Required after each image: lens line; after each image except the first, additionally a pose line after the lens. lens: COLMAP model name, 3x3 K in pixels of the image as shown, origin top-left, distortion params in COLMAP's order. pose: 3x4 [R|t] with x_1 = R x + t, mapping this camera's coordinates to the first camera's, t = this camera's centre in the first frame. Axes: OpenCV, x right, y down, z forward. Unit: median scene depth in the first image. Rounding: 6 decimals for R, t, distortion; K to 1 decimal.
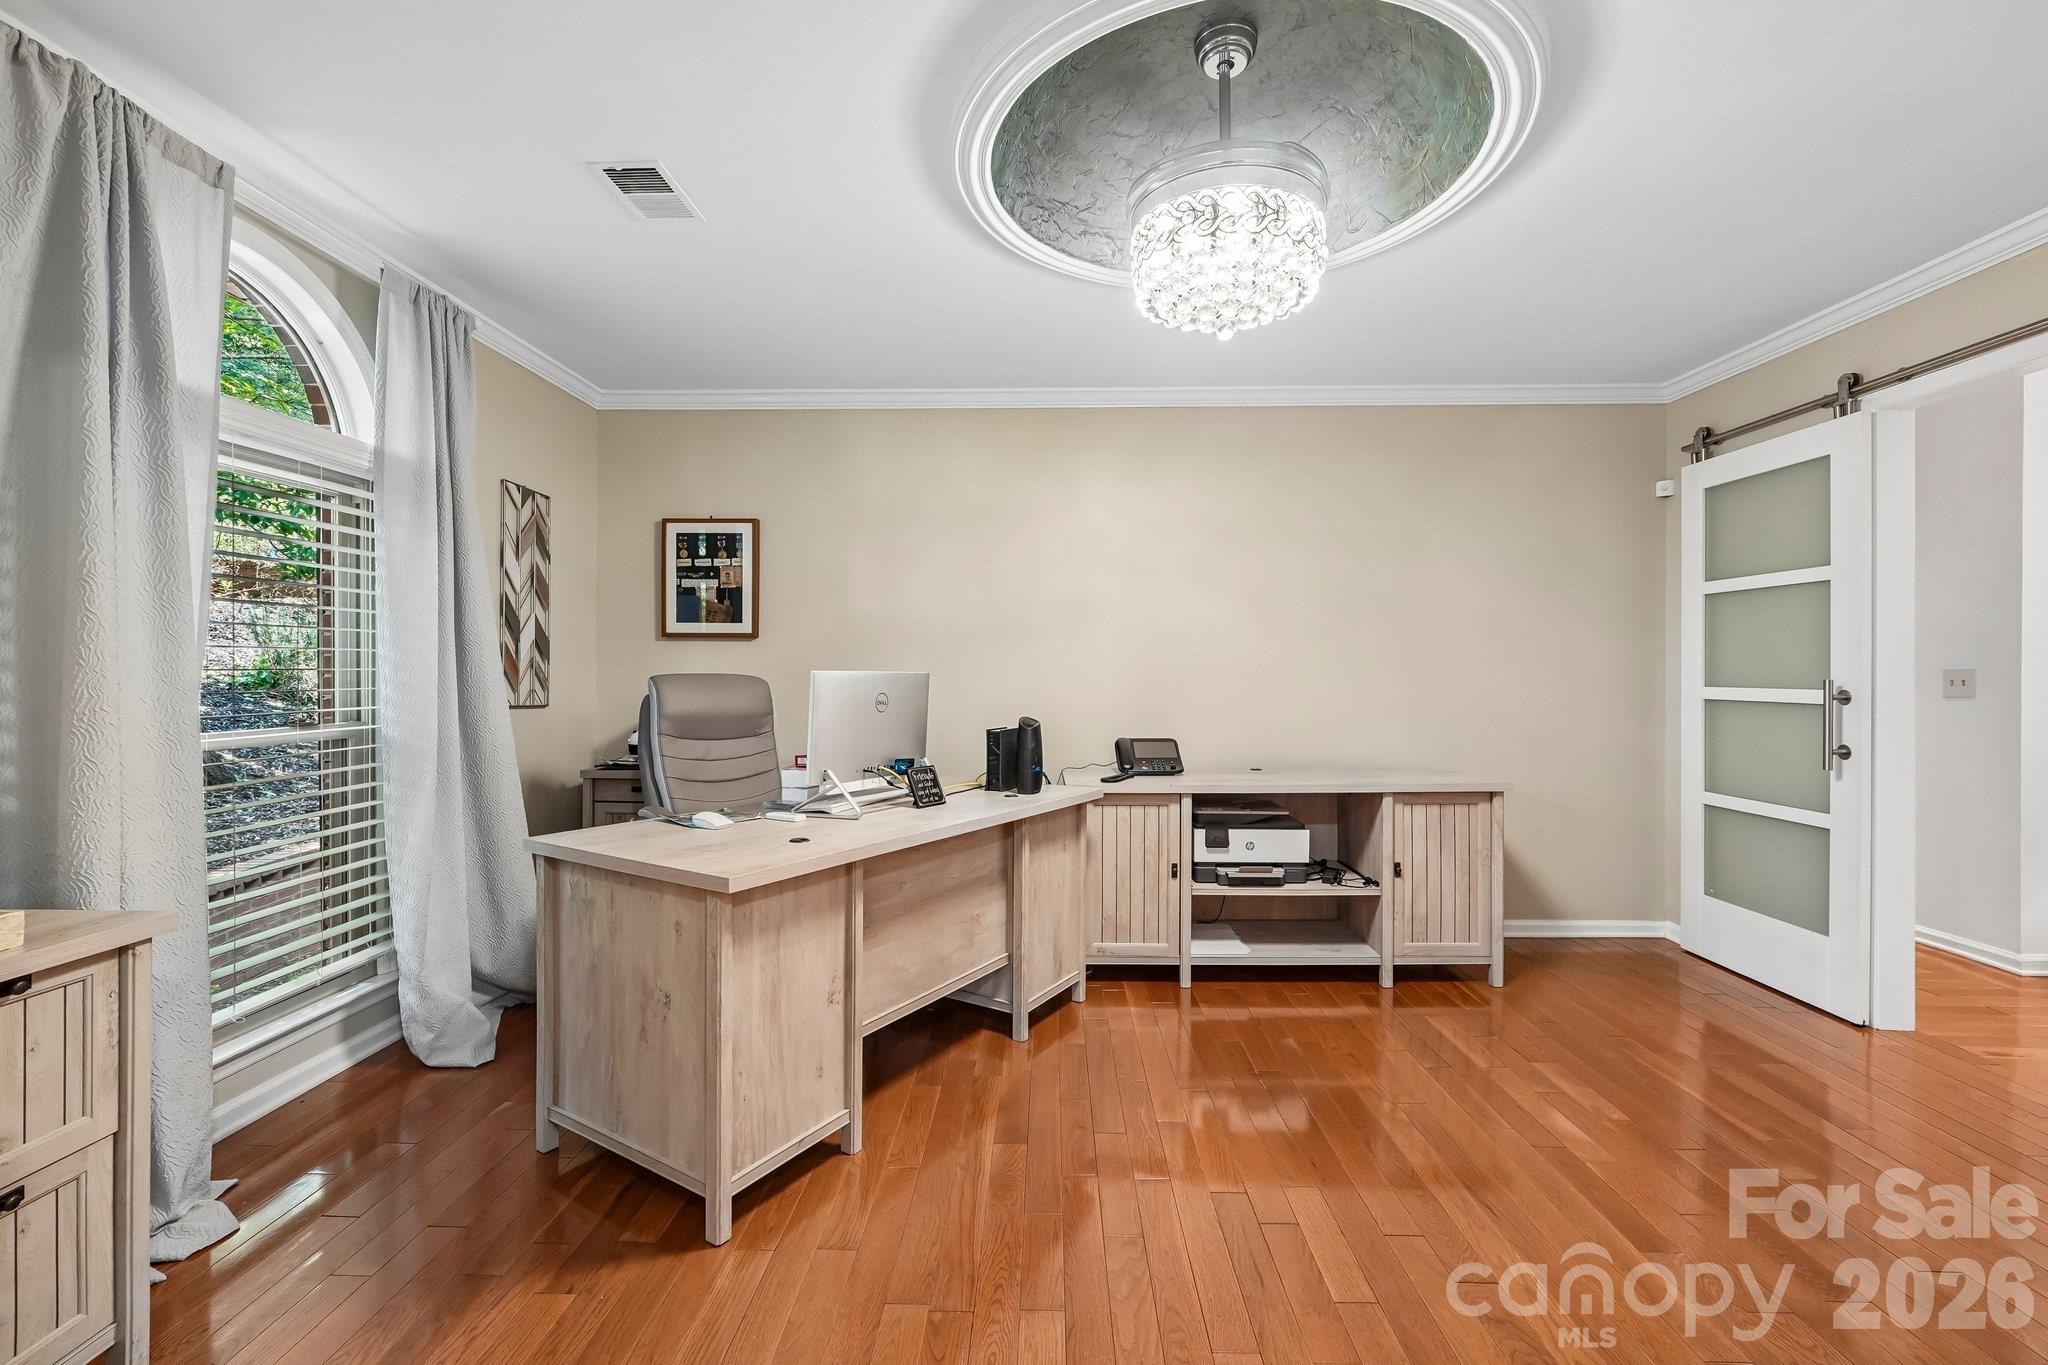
lens RADIAL K [[873.3, 0, 1030.1], [0, 873.3, 672.3], [0, 0, 1]] dist [-0.013508, 0.004628]
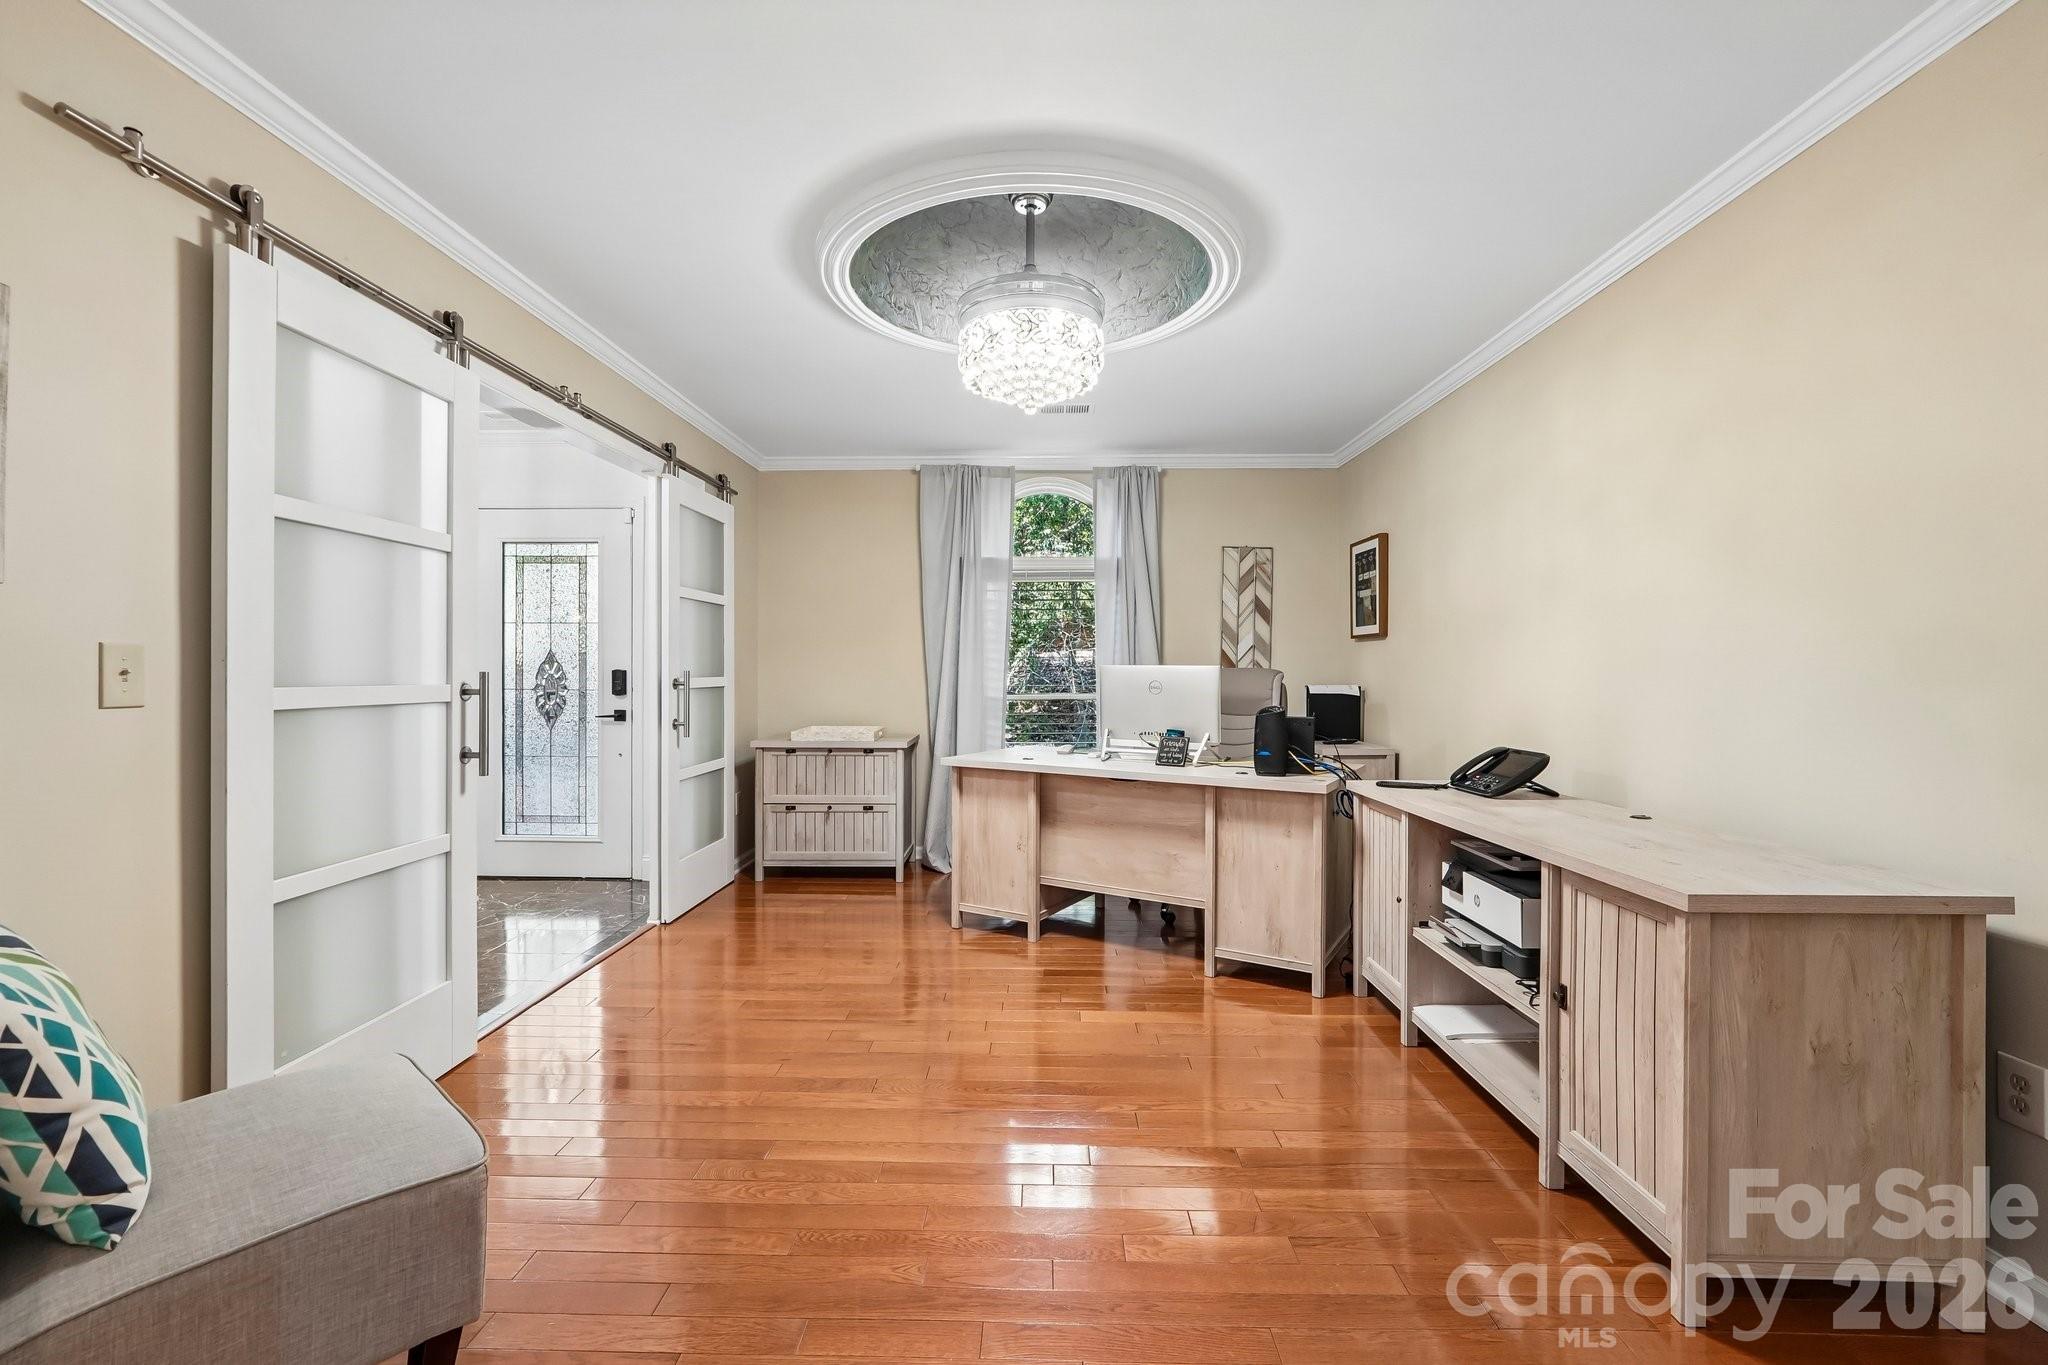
lens RADIAL K [[873.3, 0, 1015.1], [0, 873.3, 677.2], [0, 0, 1]] dist [-0.013508, 0.004628]
pose [[-0.003368, 0.002972, -0.999990, 0.972622], [0.000127, 0.999996, 0.002971, 0.010893], [0.999994, -0.000117, -0.003368, 0.617161]]
